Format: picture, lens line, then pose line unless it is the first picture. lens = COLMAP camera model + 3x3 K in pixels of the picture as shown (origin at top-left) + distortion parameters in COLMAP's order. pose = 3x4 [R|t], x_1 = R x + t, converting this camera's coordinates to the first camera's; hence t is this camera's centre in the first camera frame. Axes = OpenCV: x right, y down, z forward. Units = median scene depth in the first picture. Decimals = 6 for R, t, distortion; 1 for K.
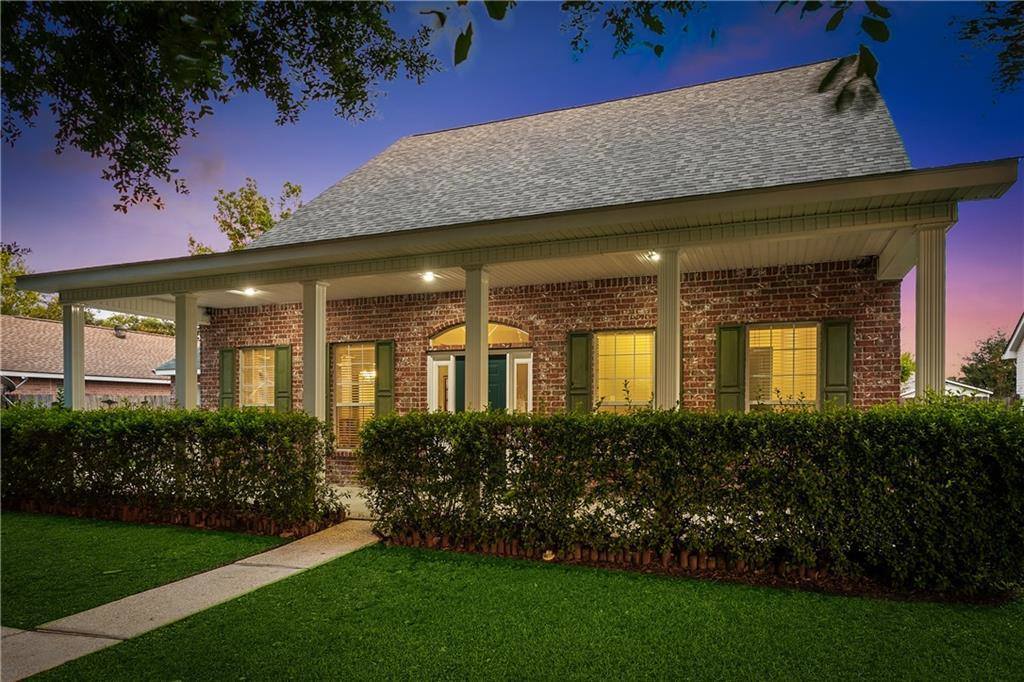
lens RADIAL K [[653.0, 0, 512.1], [0, 653.0, 371.6], [0, 0, 1]] dist [-0.004083, -0.000016]
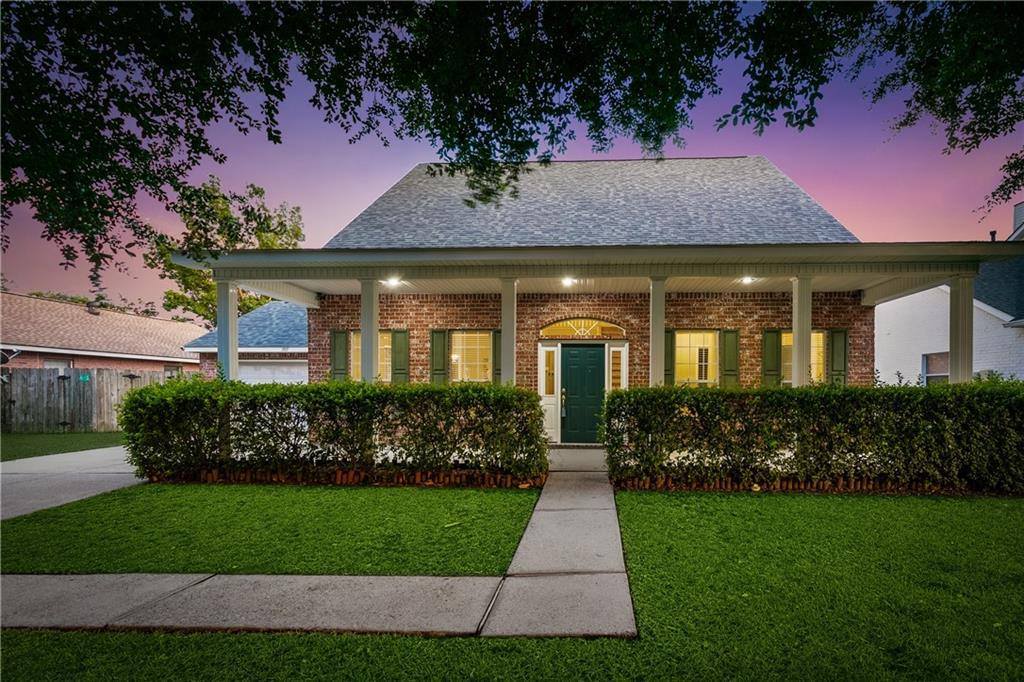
lens RADIAL K [[502.4, 0, 510.5], [0, 502.4, 355.1], [0, 0, 1]] dist [0.002286, 0.000698]
pose [[0.945641, 0.027219, 0.324073, -0.552728], [-0.024175, 0.999618, -0.013414, 0.016050], [-0.324314, 0.004851, 0.945937, 0.098875]]
